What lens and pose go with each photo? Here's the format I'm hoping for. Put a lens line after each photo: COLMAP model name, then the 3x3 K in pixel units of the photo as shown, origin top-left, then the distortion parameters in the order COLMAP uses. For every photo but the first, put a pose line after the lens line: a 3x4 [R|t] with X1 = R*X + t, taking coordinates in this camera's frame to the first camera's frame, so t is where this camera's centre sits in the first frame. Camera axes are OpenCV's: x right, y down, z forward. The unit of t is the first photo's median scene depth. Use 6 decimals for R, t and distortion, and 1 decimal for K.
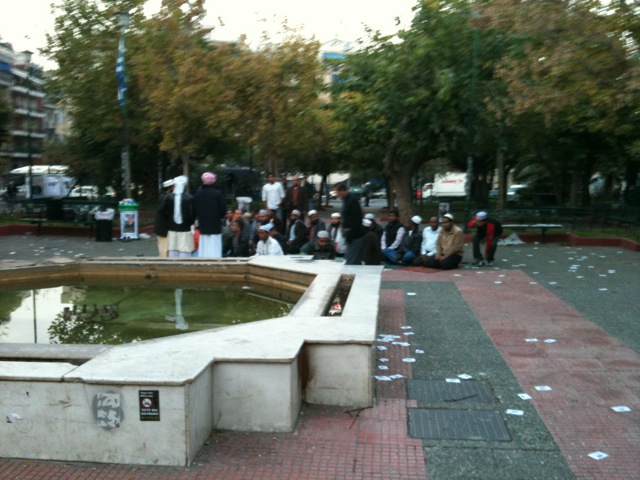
lens RADIAL K [[630.9, 0, 321.2], [0, 630.9, 239.3], [0, 0, 1]] dist [0.015885, 0.000000]
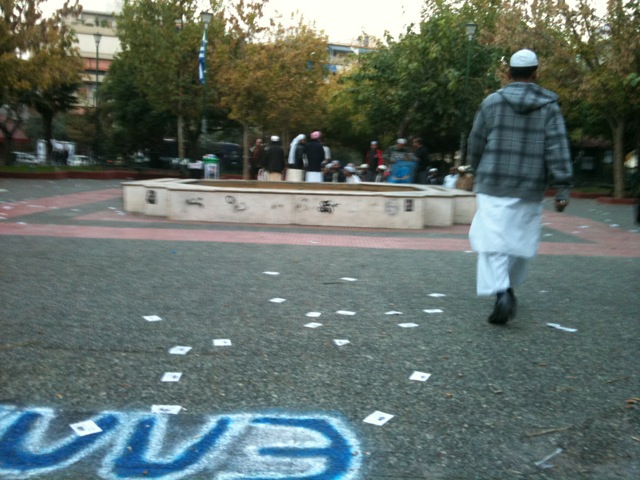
lens RADIAL K [[630.9, 0, 319.1], [0, 630.9, 240.5], [0, 0, 1]] dist [0.015885, 0.000000]
pose [[0.995115, 0.022070, 0.096222, -0.206696], [-0.024396, 0.999436, 0.023066, 0.083428], [-0.095658, -0.025301, 0.995093, -0.360444]]
